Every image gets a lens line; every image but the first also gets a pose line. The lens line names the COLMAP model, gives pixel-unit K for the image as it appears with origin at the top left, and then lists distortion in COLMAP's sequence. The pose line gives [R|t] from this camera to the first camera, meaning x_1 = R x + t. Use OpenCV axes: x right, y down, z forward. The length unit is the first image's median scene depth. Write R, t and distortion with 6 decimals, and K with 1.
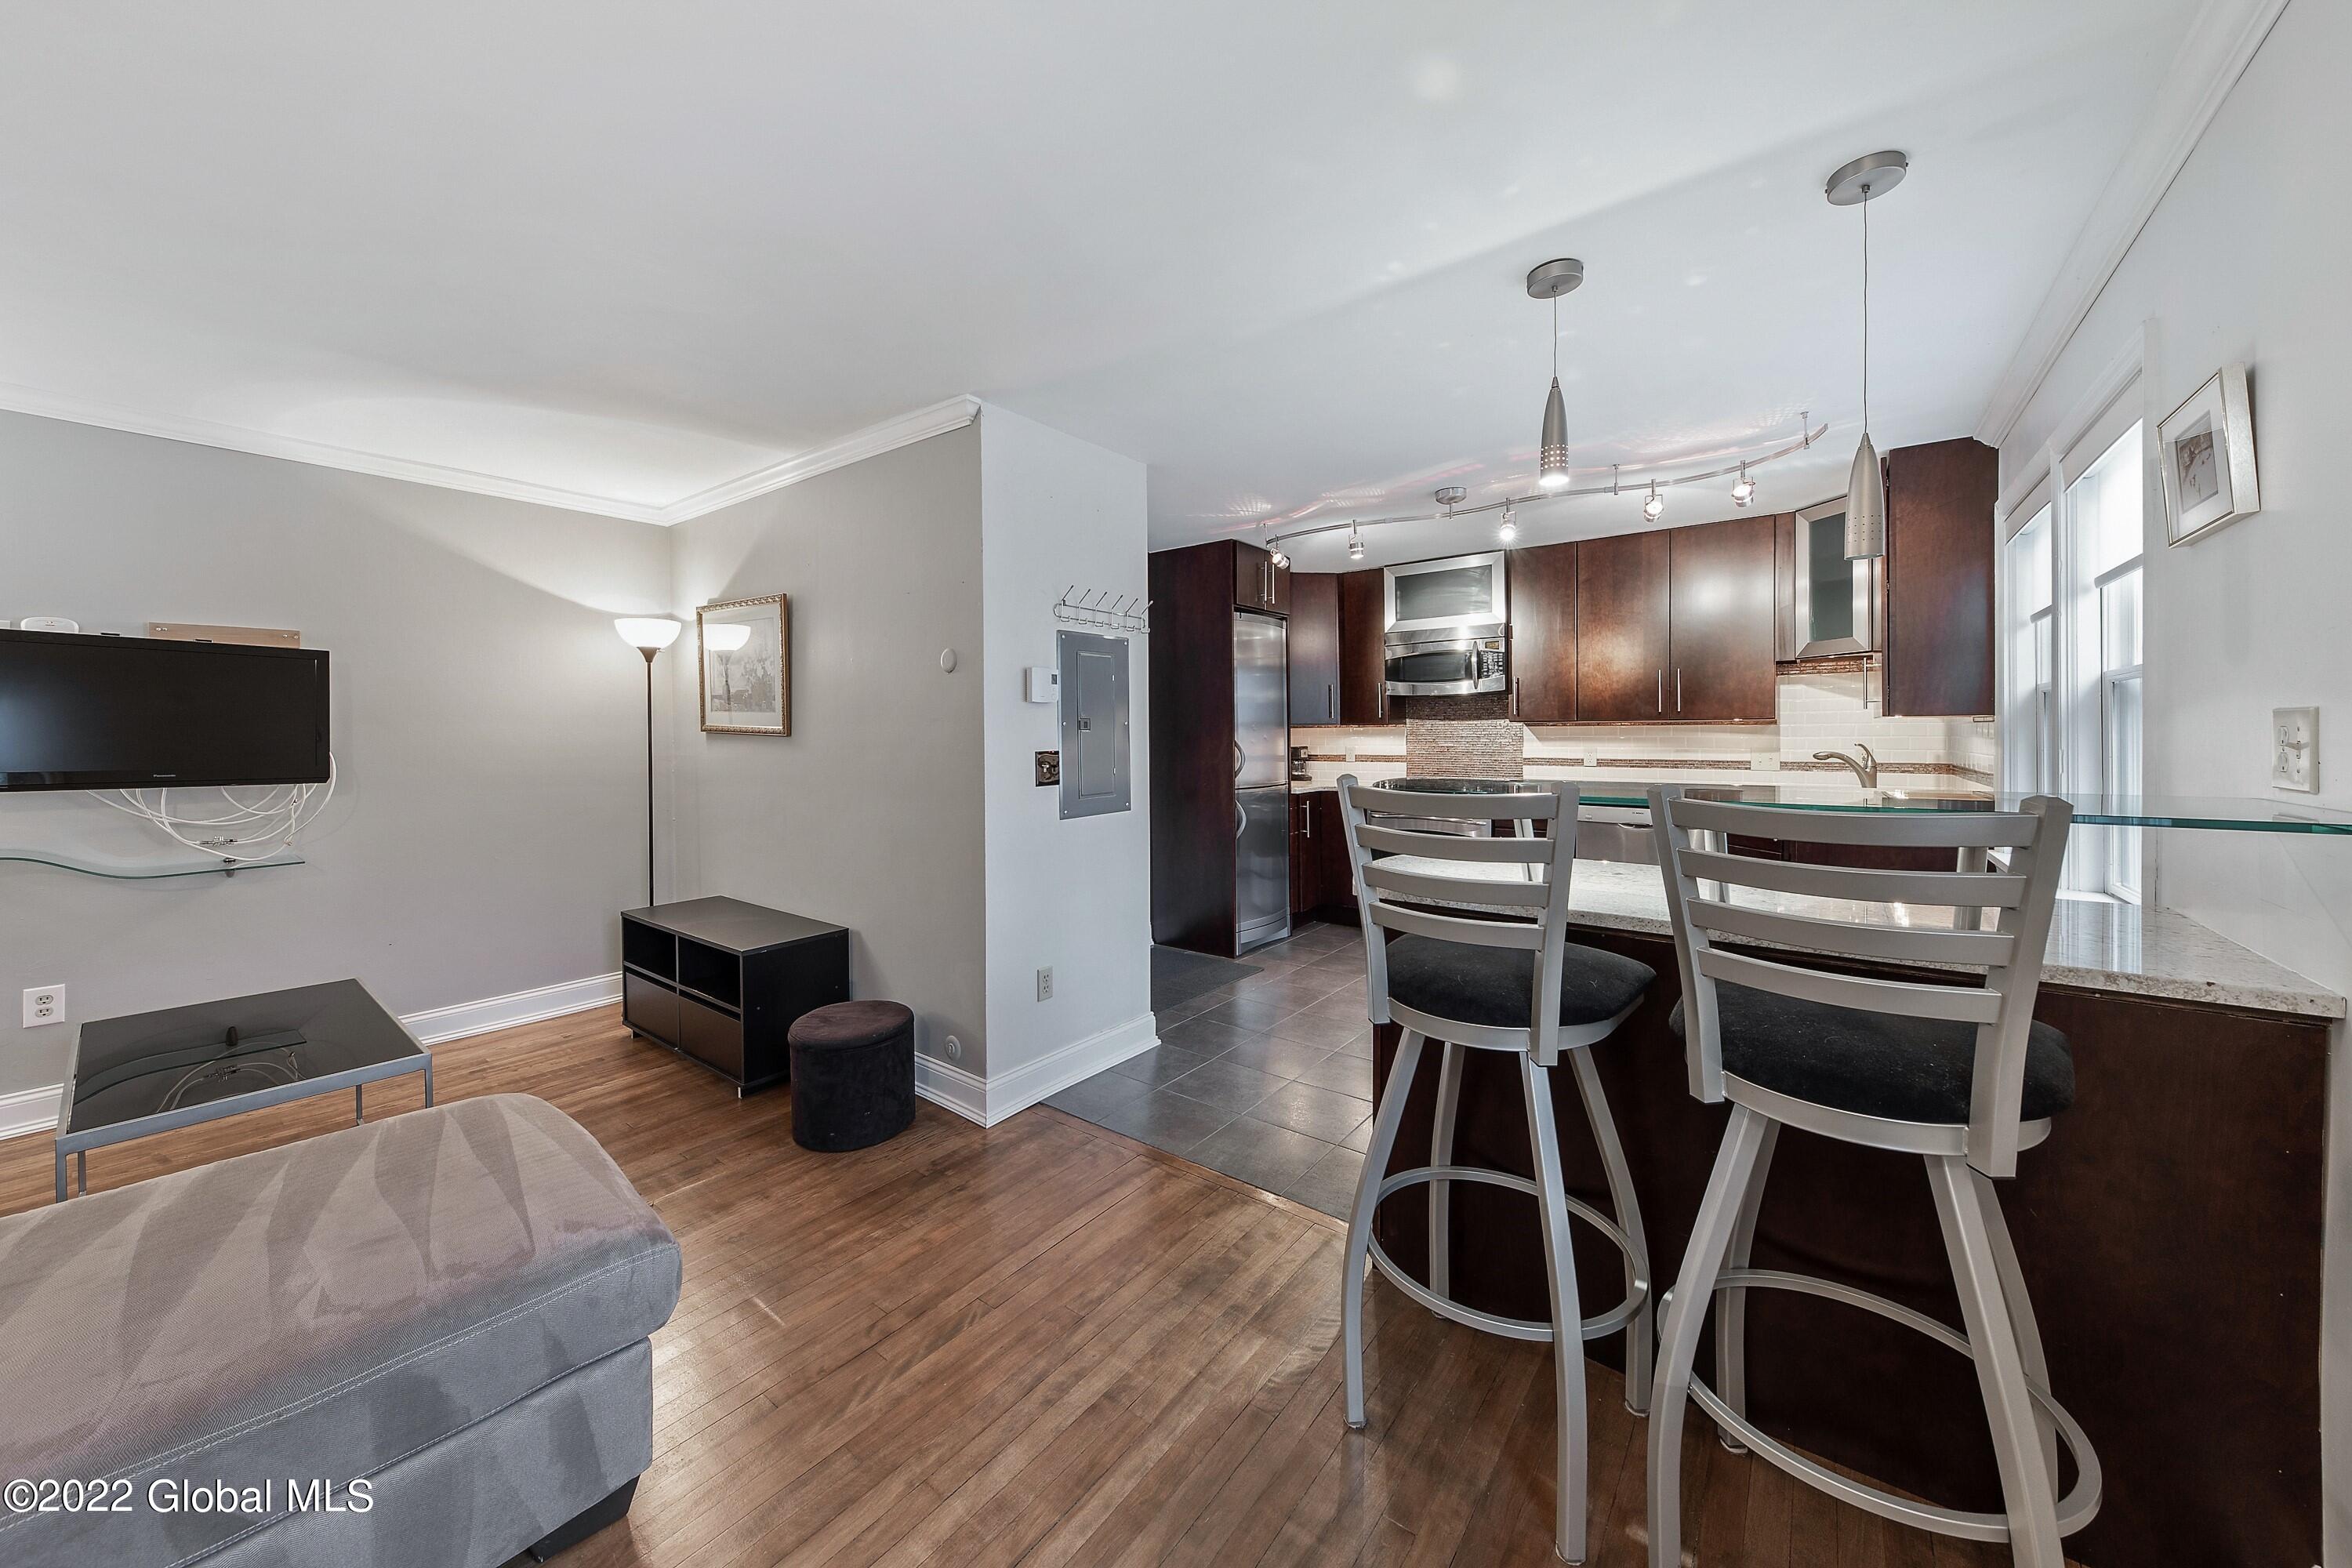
lens RADIAL K [[809.0, 0, 1173.5], [0, 809.0, 734.6], [0, 0, 1]] dist [0.026783, -0.000528]
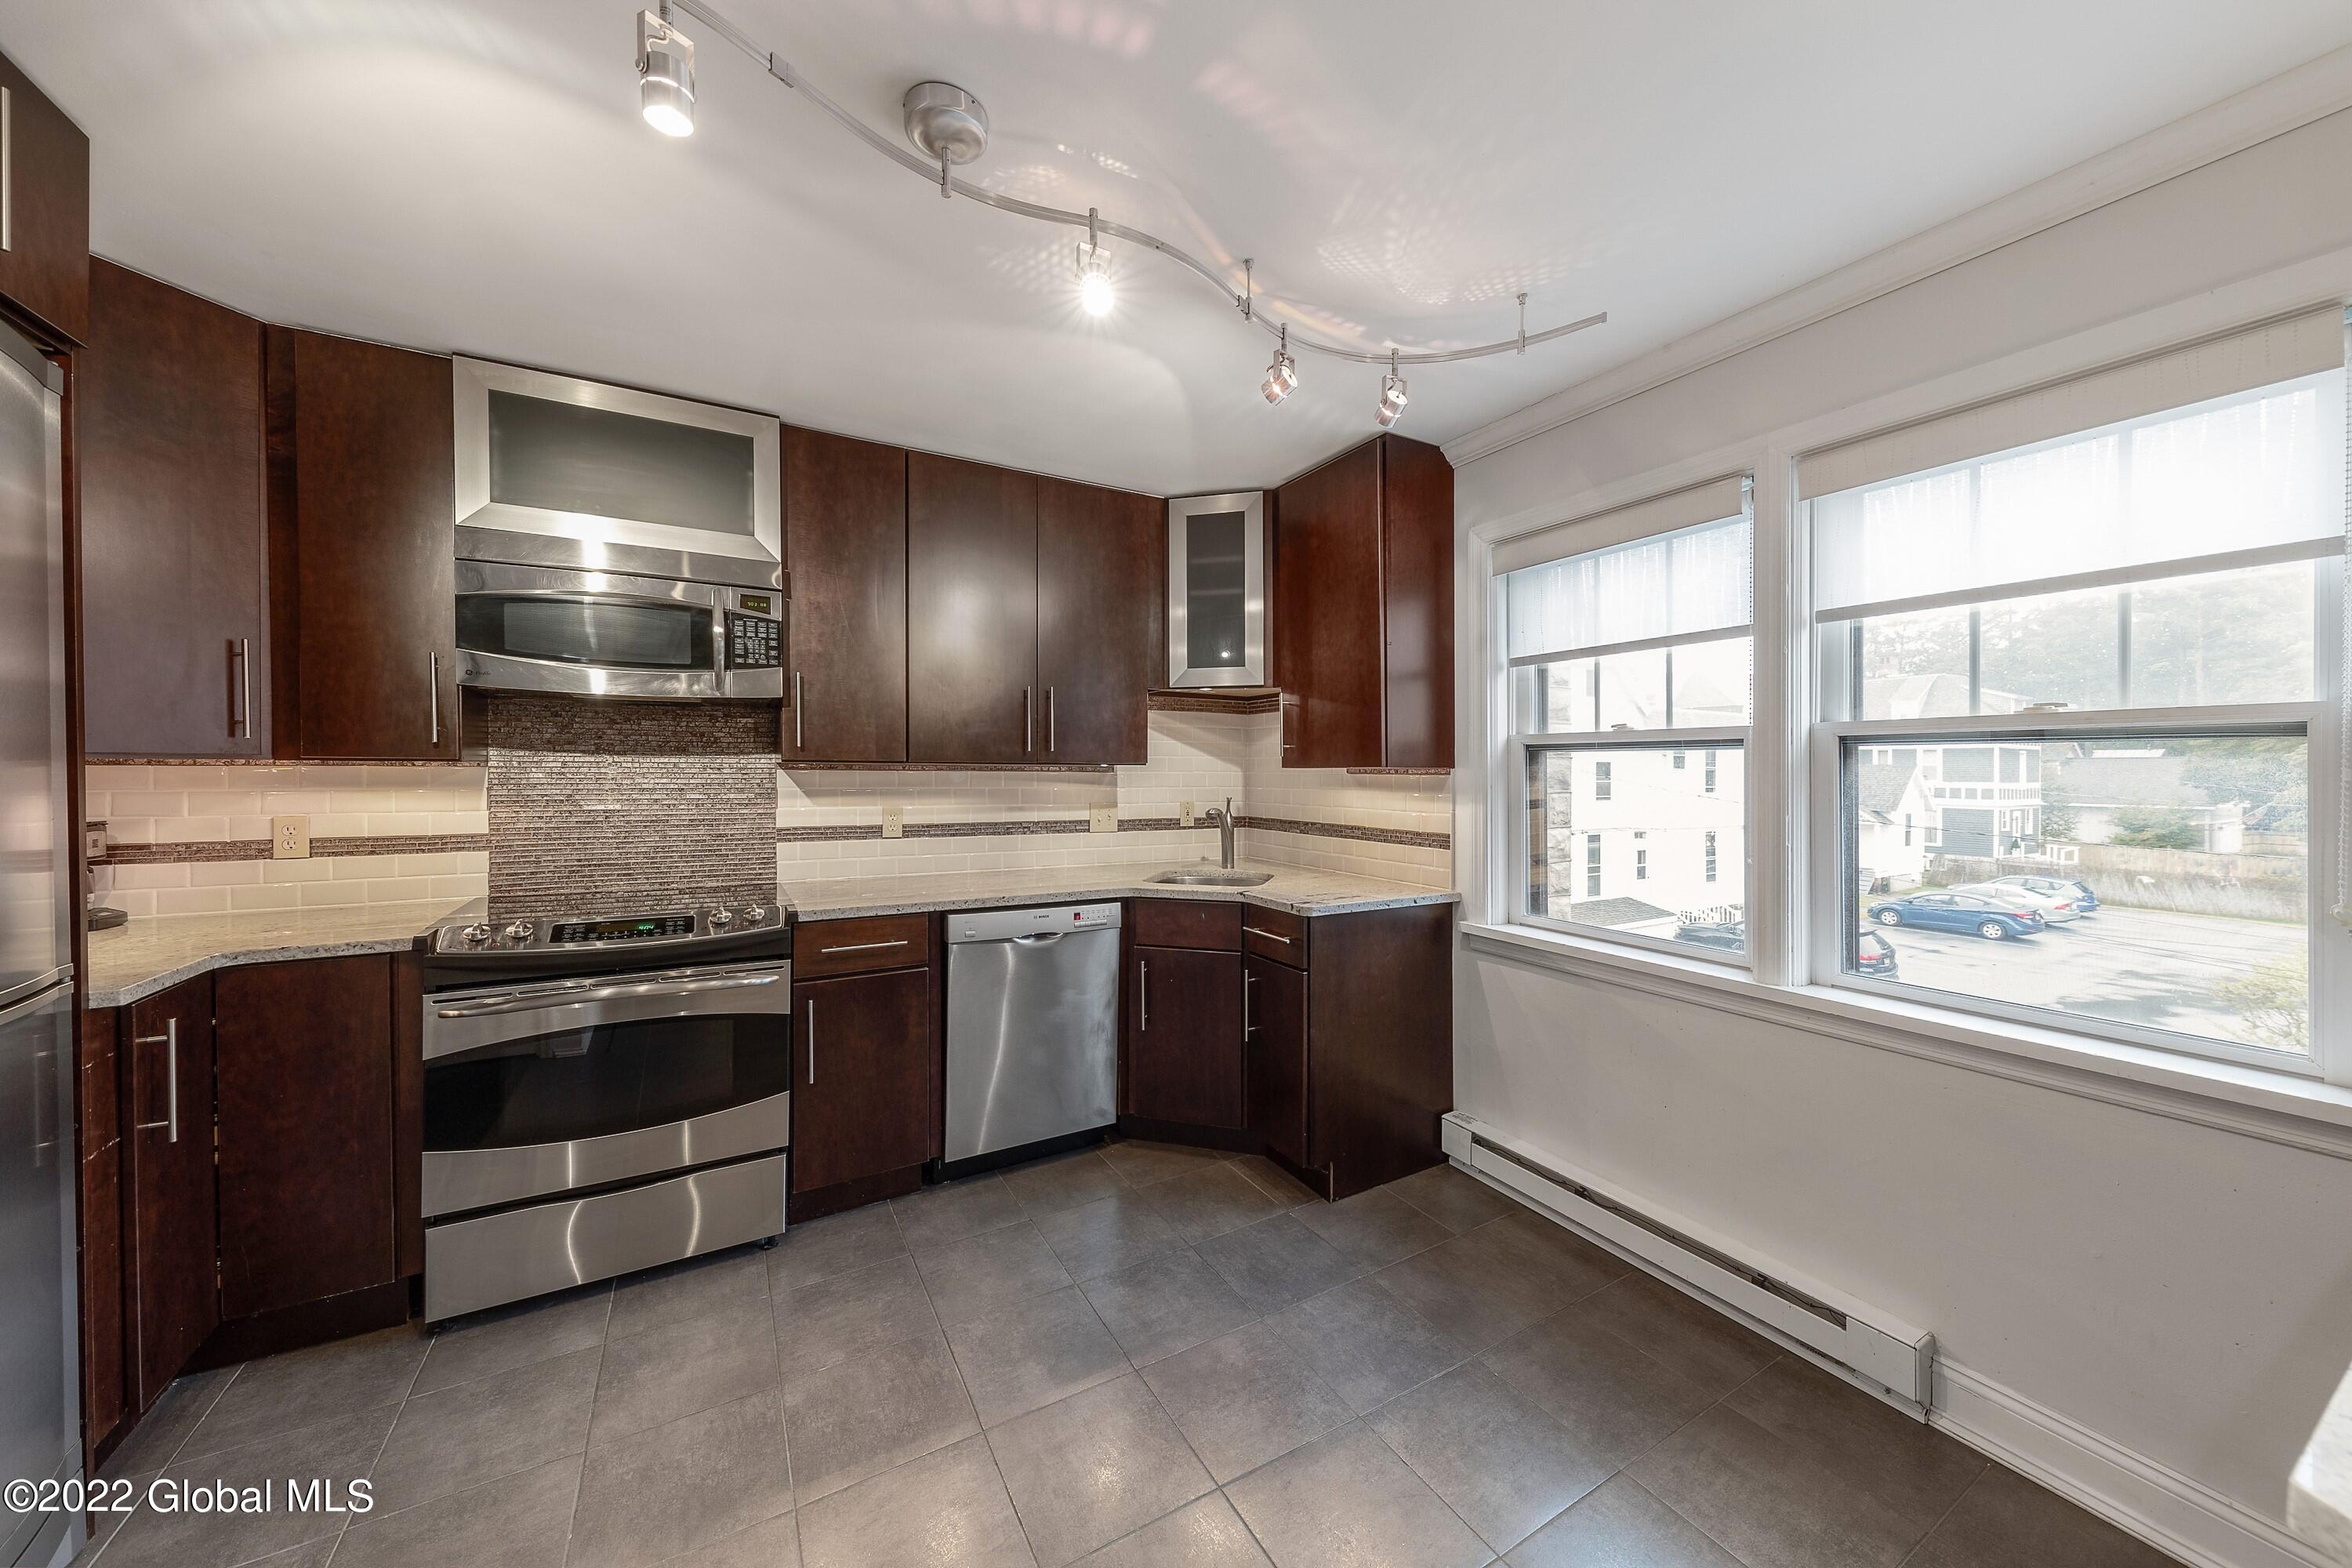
lens RADIAL K [[816.4, 0, 1175.1], [0, 816.4, 756.4], [0, 0, 1]] dist [0.010146, -0.002157]
pose [[0.395794, 0.027492, 0.917928, 0.040266], [-0.003660, 0.999591, -0.028359, -0.005122], [-0.918332, 0.007865, 0.395733, 0.608903]]
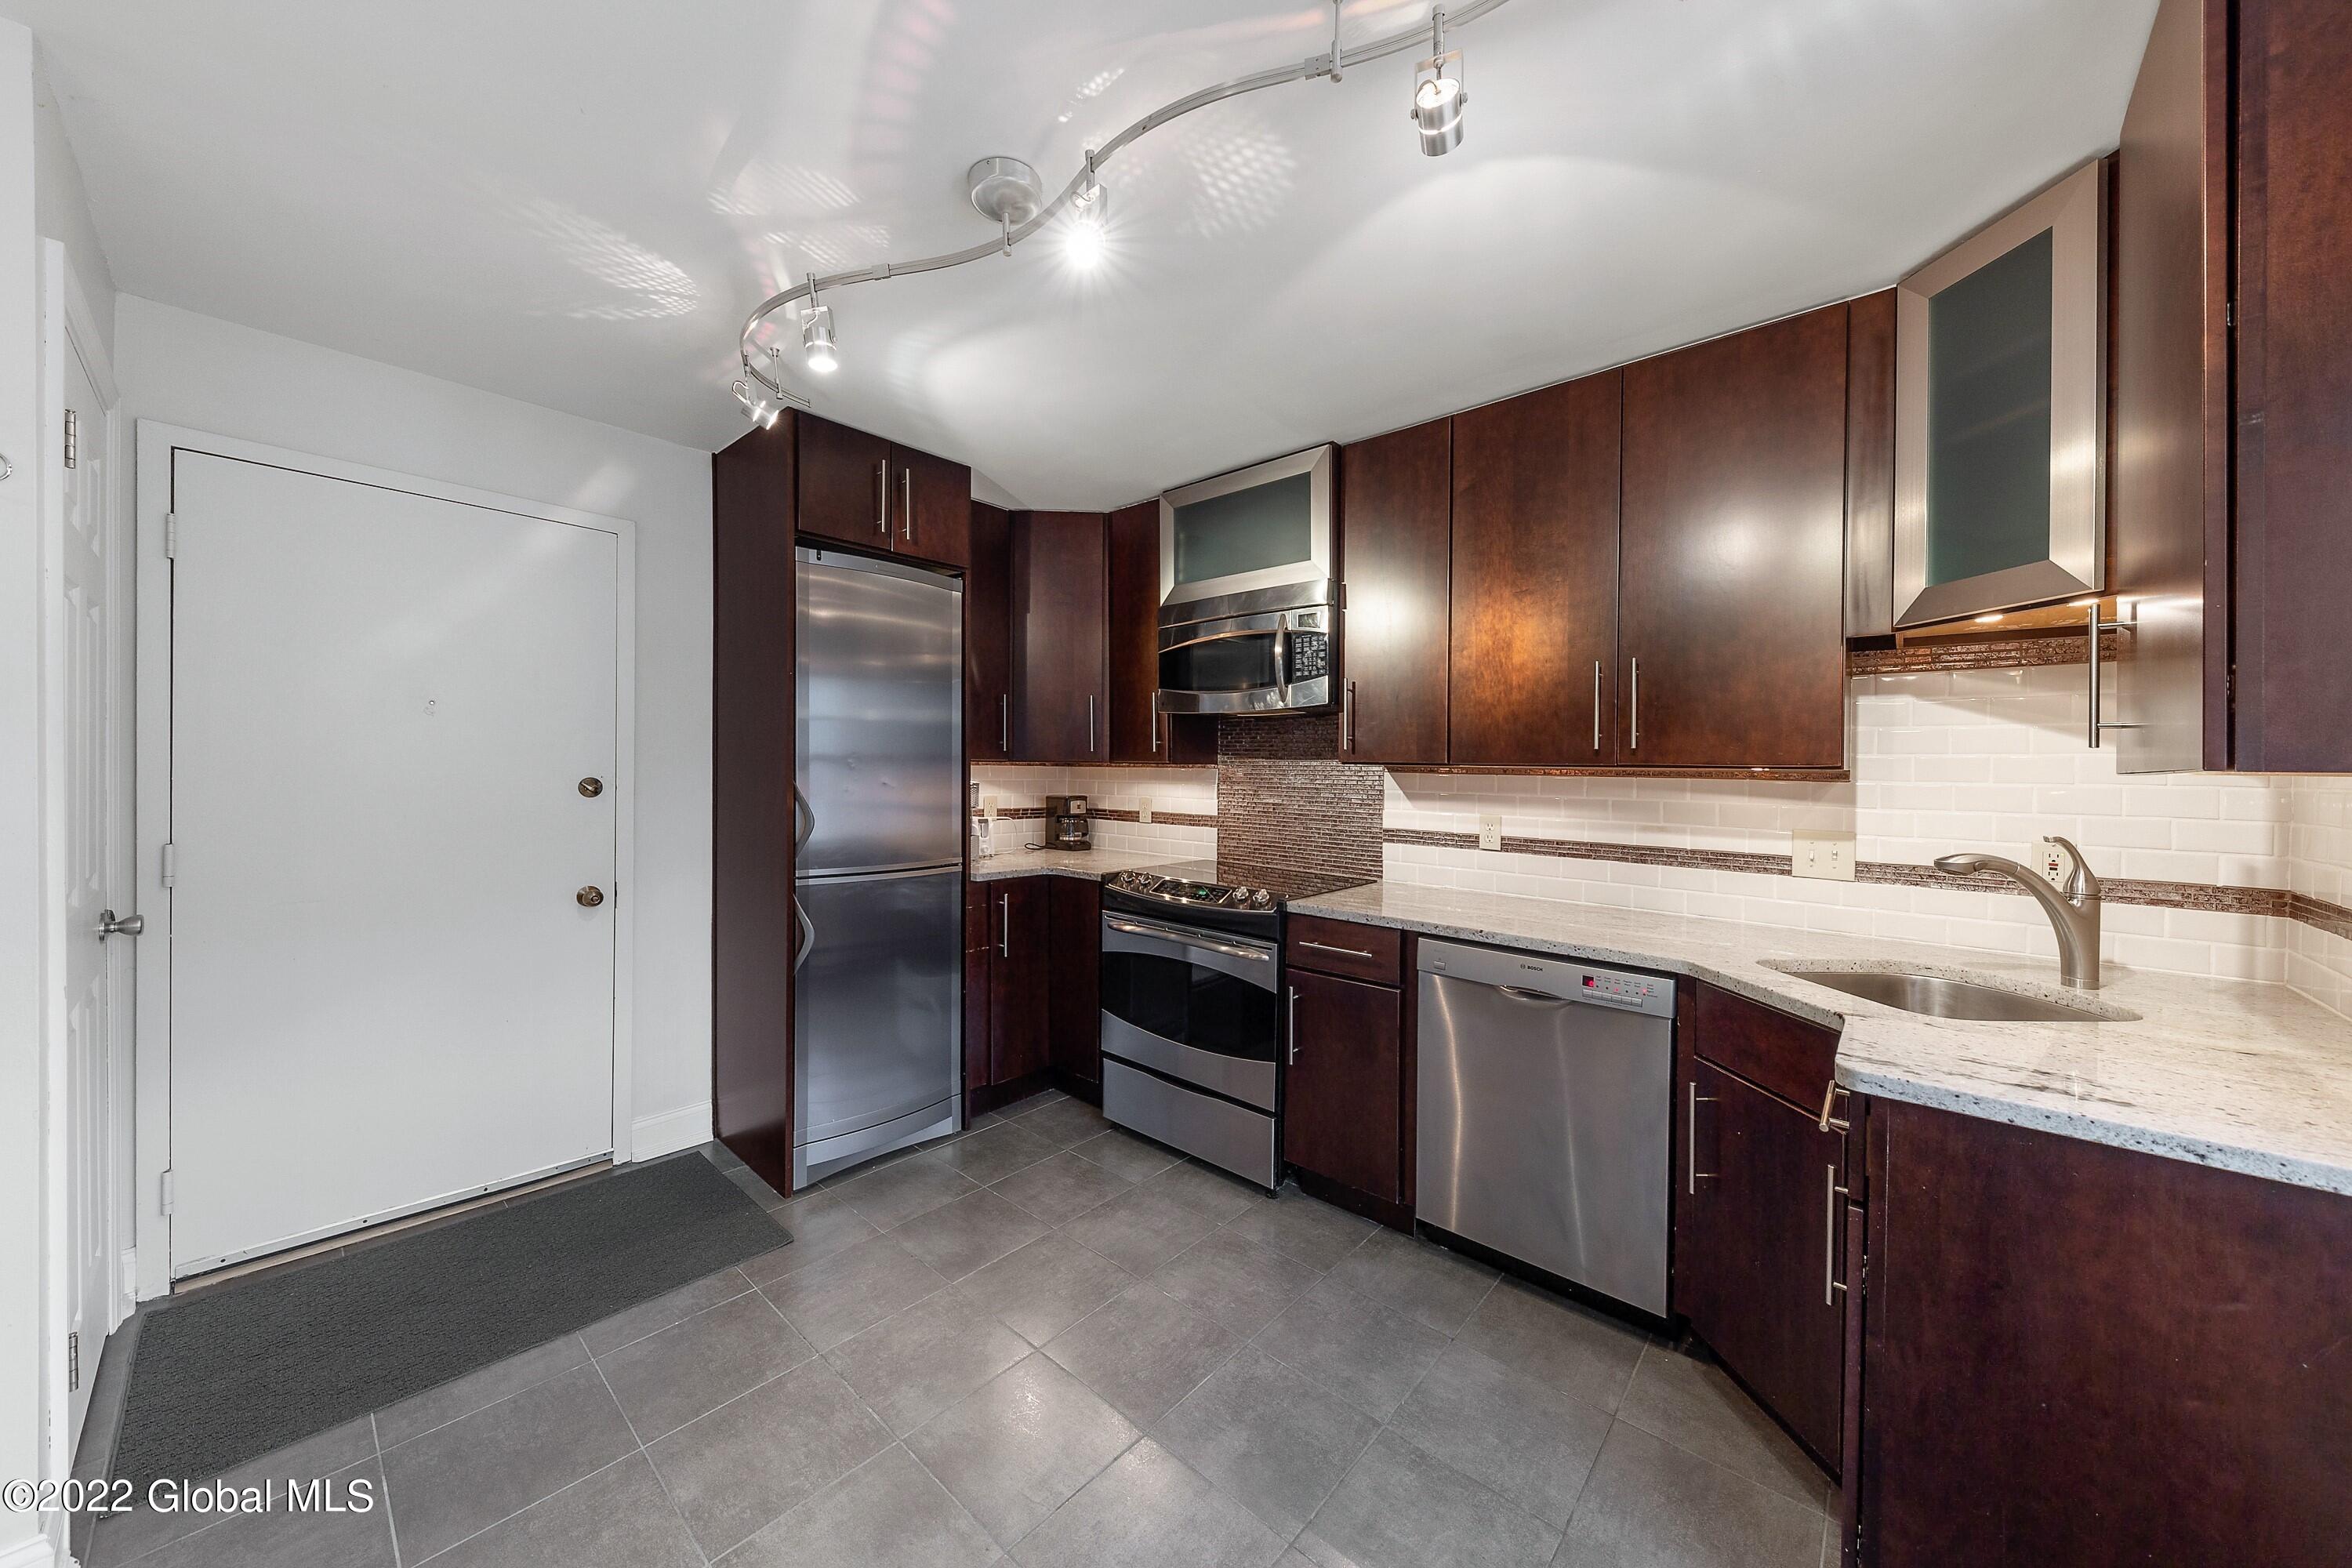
lens RADIAL K [[816.4, 0, 1166.8], [0, 816.4, 769.1], [0, 0, 1]] dist [0.010146, -0.002157]
pose [[0.995940, 0.025254, -0.086407, 0.369995], [-0.025749, 0.999658, -0.004625, -0.006720], [0.086261, 0.006831, 0.996249, 0.476637]]
